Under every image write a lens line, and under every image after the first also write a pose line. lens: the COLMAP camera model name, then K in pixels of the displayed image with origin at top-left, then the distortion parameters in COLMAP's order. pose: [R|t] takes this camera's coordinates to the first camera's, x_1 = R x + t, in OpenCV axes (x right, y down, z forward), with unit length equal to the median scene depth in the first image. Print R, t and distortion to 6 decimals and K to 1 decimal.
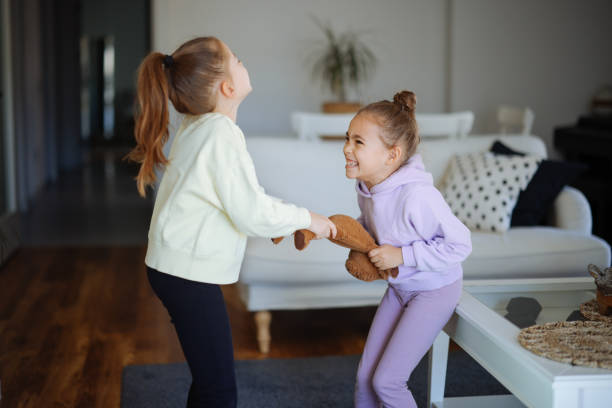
lens RADIAL K [[983.3, 0, 297.1], [0, 983.3, 187.1], [0, 0, 1]] dist [-0.043679, 0.000000]
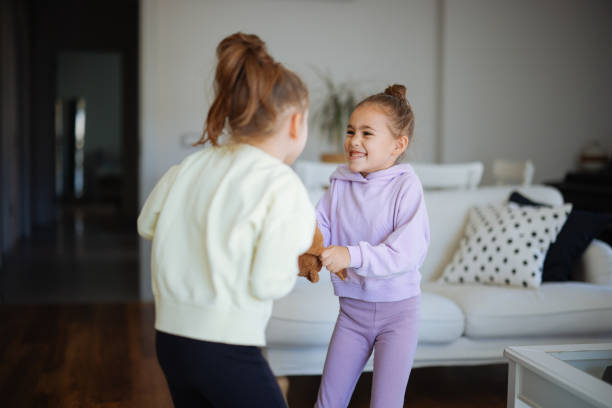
lens RADIAL K [[908.9, 0, 329.0], [0, 908.9, 203.6], [0, 0, 1]] dist [-0.029414, 0.000000]
pose [[0.996419, 0.004848, 0.084409, -0.052396], [-0.000909, 0.998911, -0.046641, 0.005989], [-0.084543, 0.046397, 0.995339, 0.142596]]
